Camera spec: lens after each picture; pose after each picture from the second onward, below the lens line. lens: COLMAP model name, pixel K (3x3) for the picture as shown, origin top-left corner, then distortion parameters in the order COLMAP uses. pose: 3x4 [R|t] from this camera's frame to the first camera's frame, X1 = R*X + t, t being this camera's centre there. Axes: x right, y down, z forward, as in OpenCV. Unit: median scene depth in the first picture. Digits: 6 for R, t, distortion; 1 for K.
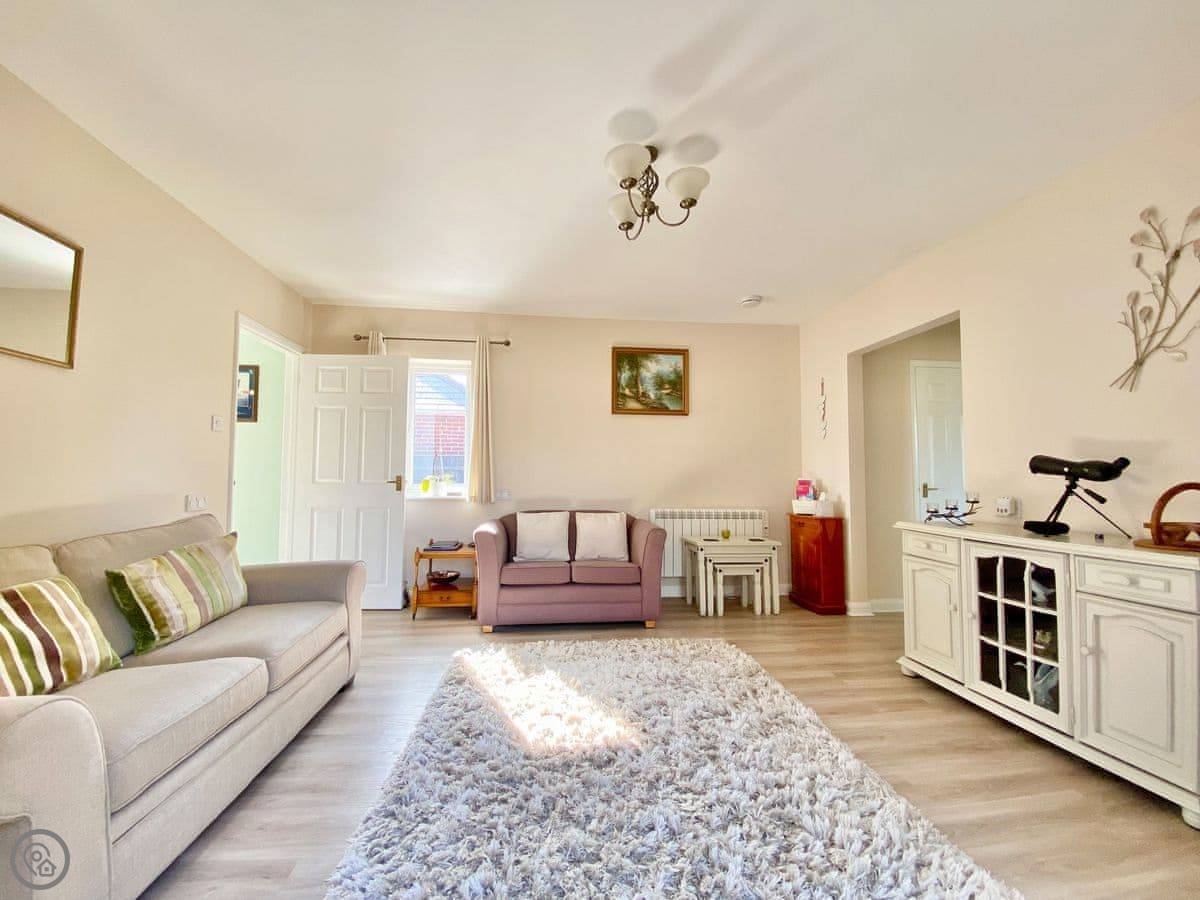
lens RADIAL K [[480.7, 0, 585.6], [0, 480.7, 449.3], [0, 0, 1]] dist [0.002054, -0.013674]
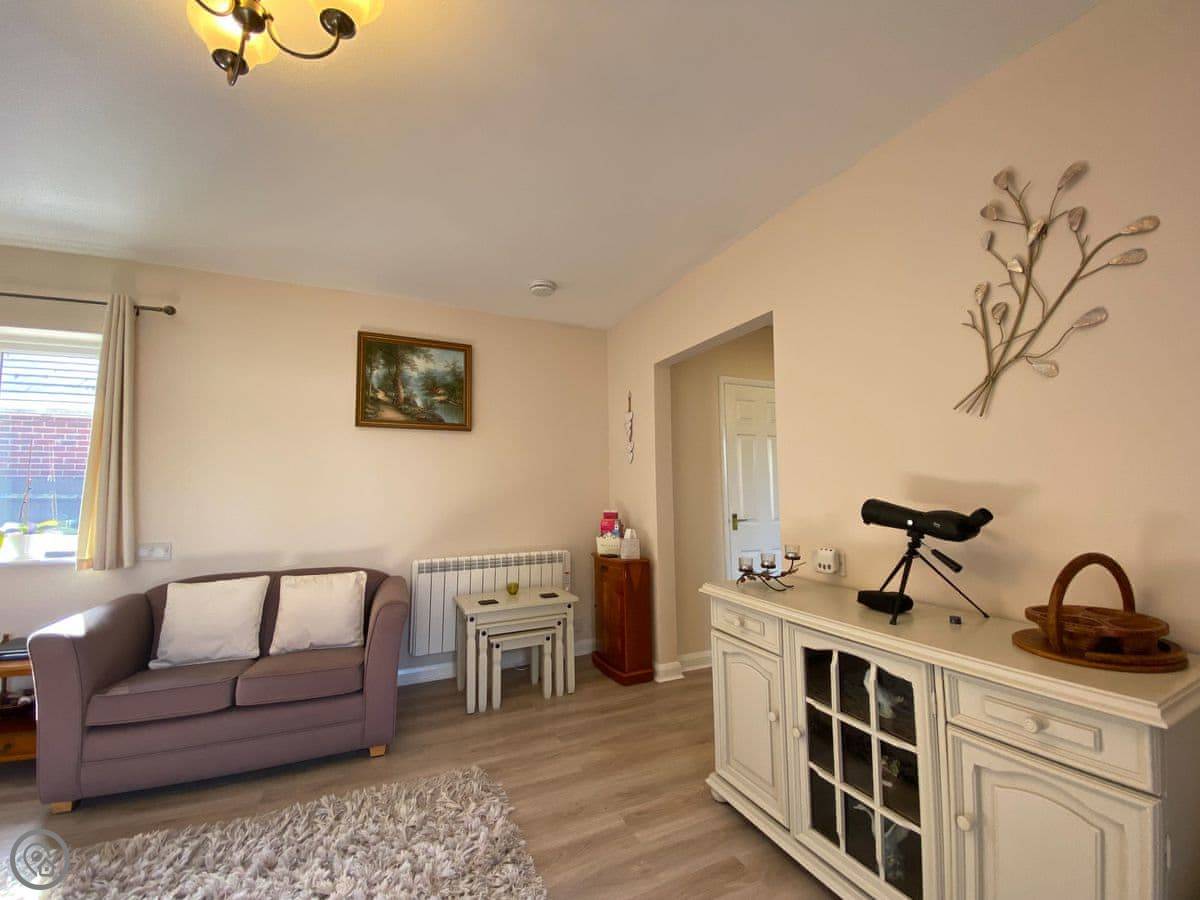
lens RADIAL K [[479.2, 0, 598.6], [0, 479.2, 452.4], [0, 0, 1]] dist [0.027324, -0.030452]
pose [[0.940753, 0.010925, 0.338915, 0.249979], [-0.003678, 0.999751, -0.022019, -0.035325], [-0.339071, 0.019468, 0.940559, 0.366927]]
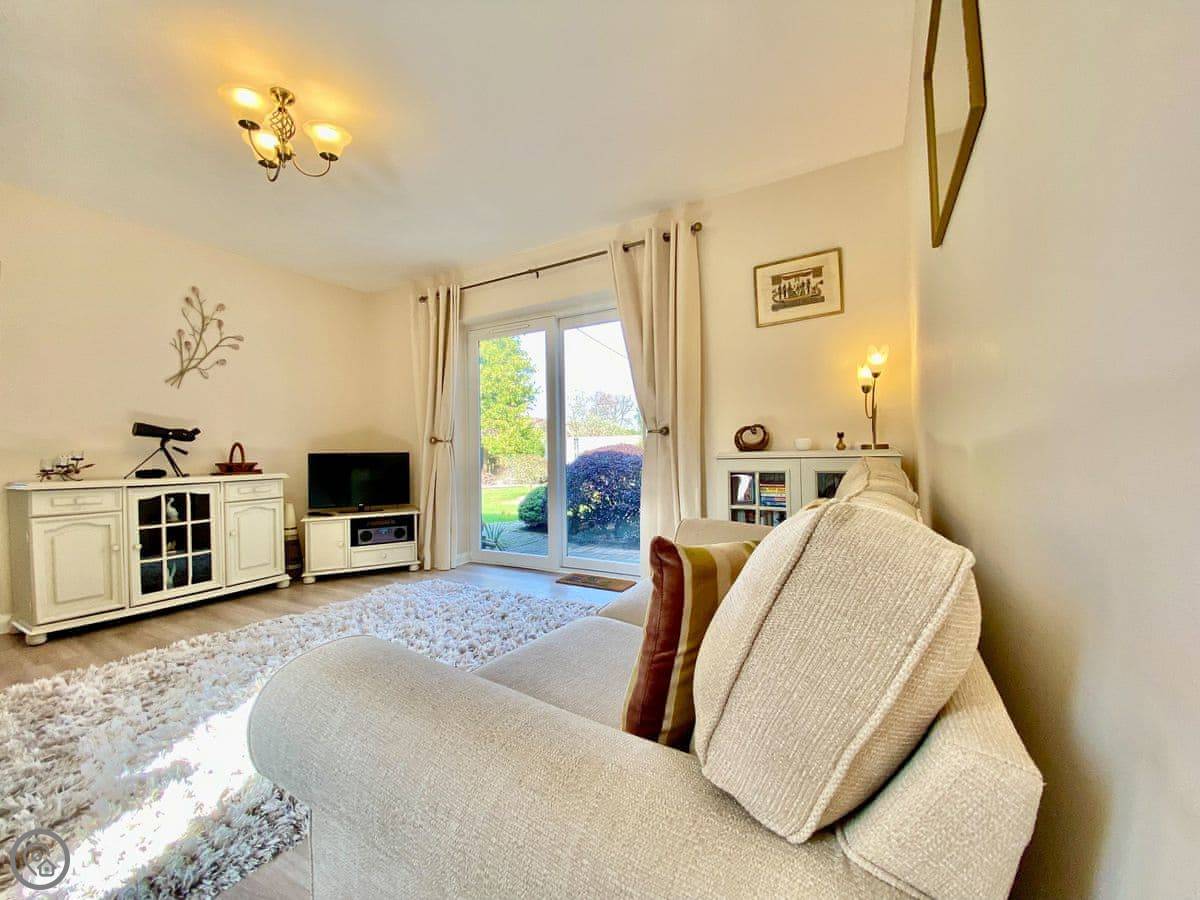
lens RADIAL K [[479.2, 0, 598.6], [0, 479.2, 452.4], [0, 0, 1]] dist [0.027324, -0.030452]
pose [[-0.830334, 0.014707, 0.557073, -0.764548], [-0.016526, 0.998562, -0.050995, 0.123924], [-0.557022, -0.051549, -0.828897, 1.174207]]
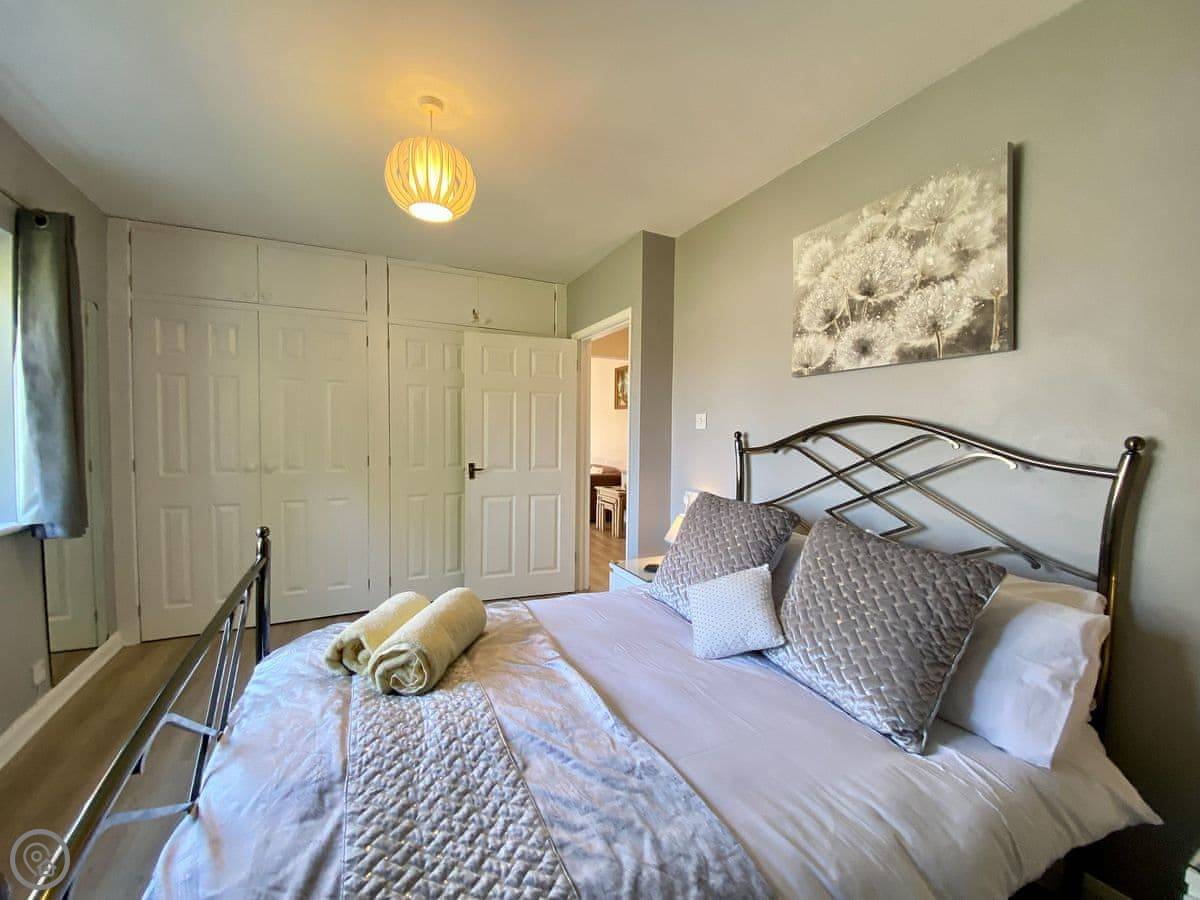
lens RADIAL K [[479.2, 0, 598.6], [0, 479.2, 452.4], [0, 0, 1]] dist [0.027324, -0.030452]
pose [[0.367556, 0.037345, -0.929251, 2.581208], [0.042971, 0.997444, 0.057082, -0.041873], [0.929008, -0.060912, 0.365012, 0.577328]]
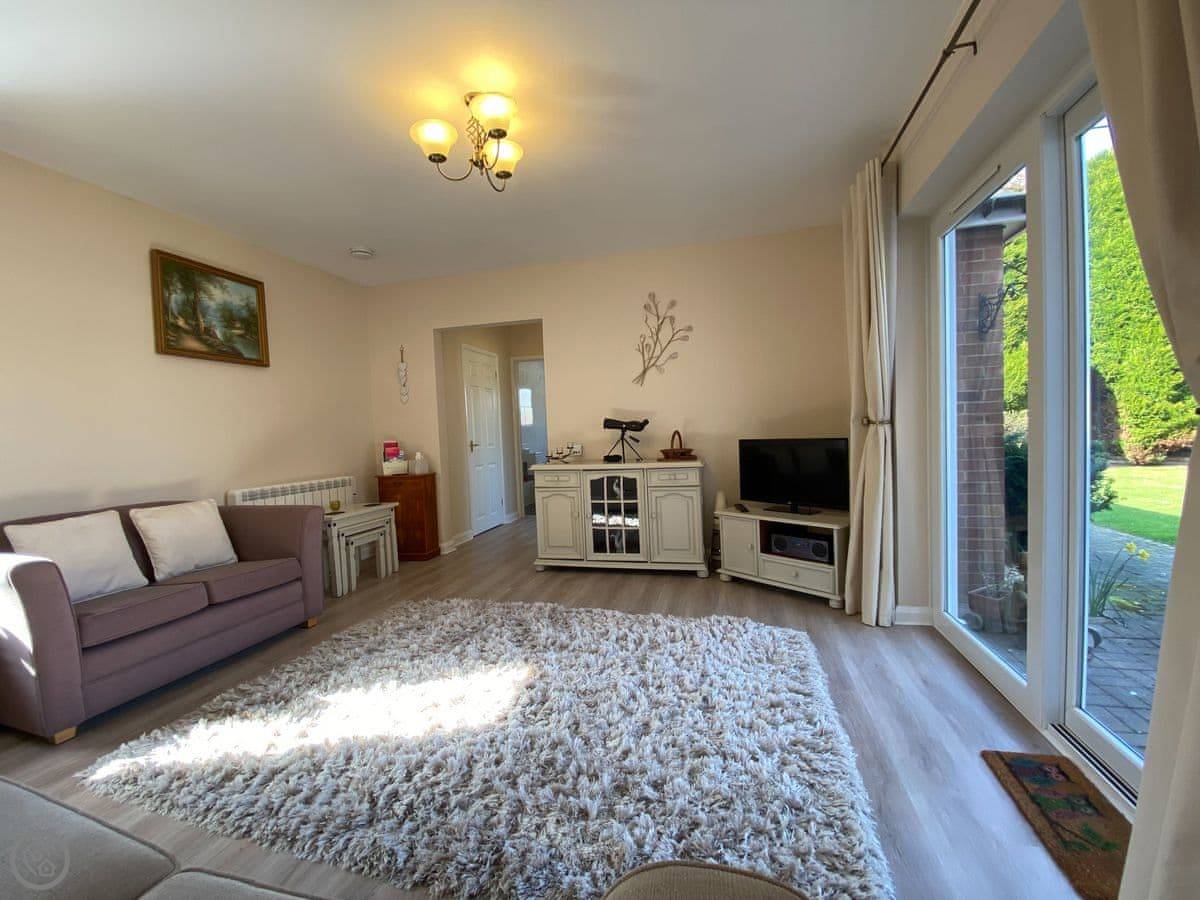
lens RADIAL K [[479.2, 0, 598.6], [0, 479.2, 452.4], [0, 0, 1]] dist [0.027324, -0.030452]
pose [[0.343222, -0.058704, 0.937418, -0.599513], [-0.011738, 0.997699, 0.066776, 0.017358], [-0.939181, -0.033923, 0.341743, 0.352268]]
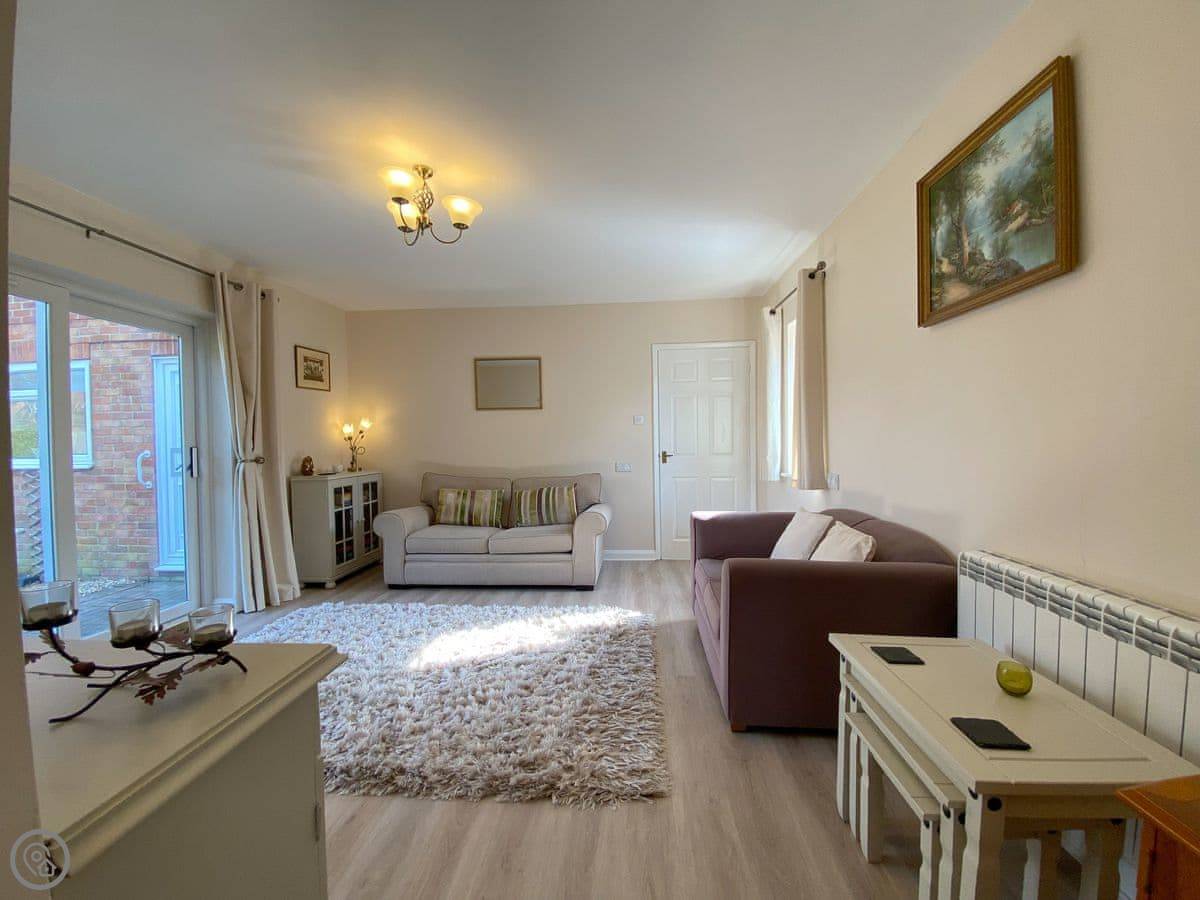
lens RADIAL K [[479.2, 0, 598.6], [0, 479.2, 452.4], [0, 0, 1]] dist [0.027324, -0.030452]
pose [[-0.154212, 0.018943, -0.987856, 0.943978], [0.068195, 0.997636, 0.008485, 0.035538], [0.985682, -0.066059, -0.155139, 1.260141]]
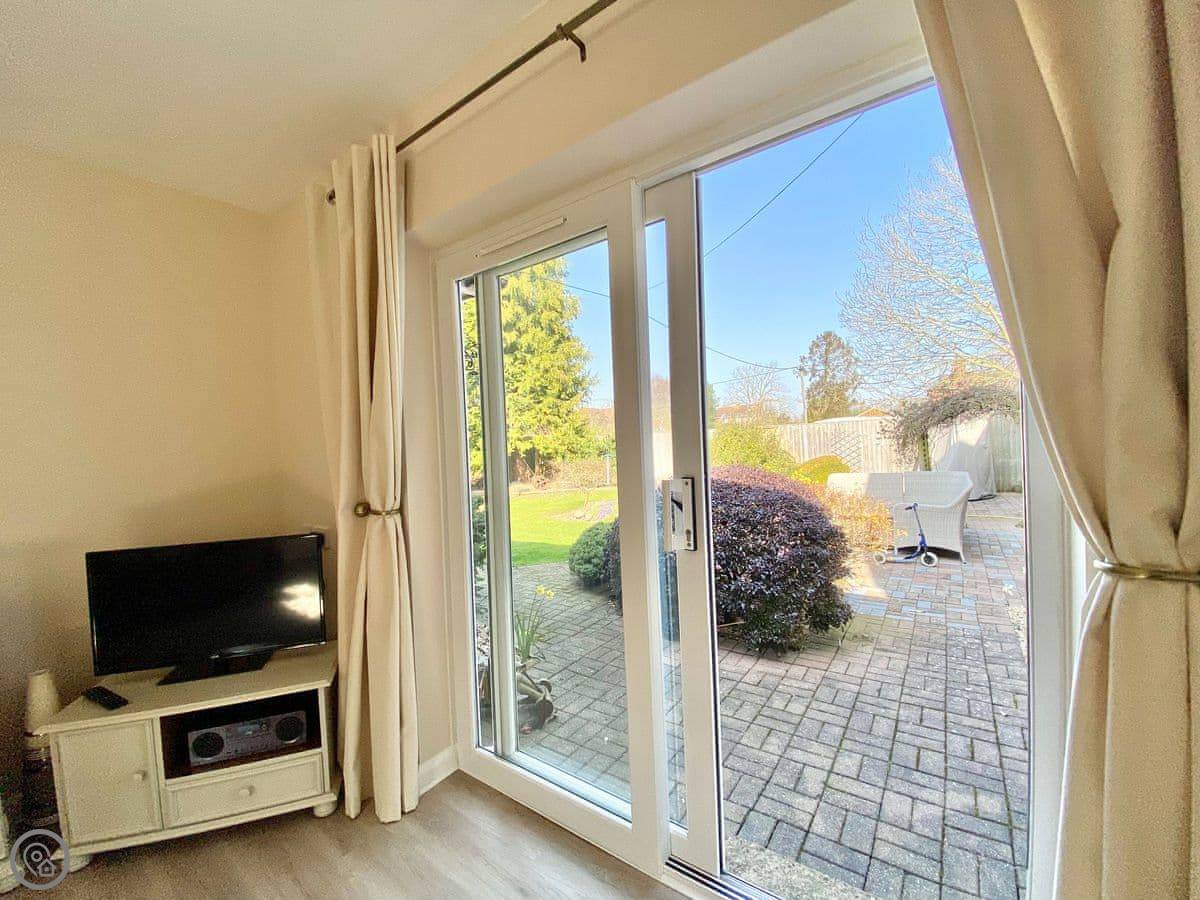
lens RADIAL K [[480.7, 0, 585.6], [0, 480.7, 449.3], [0, 0, 1]] dist [0.002054, -0.013674]
pose [[-0.742271, 0.025292, 0.669622, -0.143878], [0.004839, 0.999464, -0.032385, -0.051443], [-0.670082, -0.020798, -0.741996, 0.470997]]
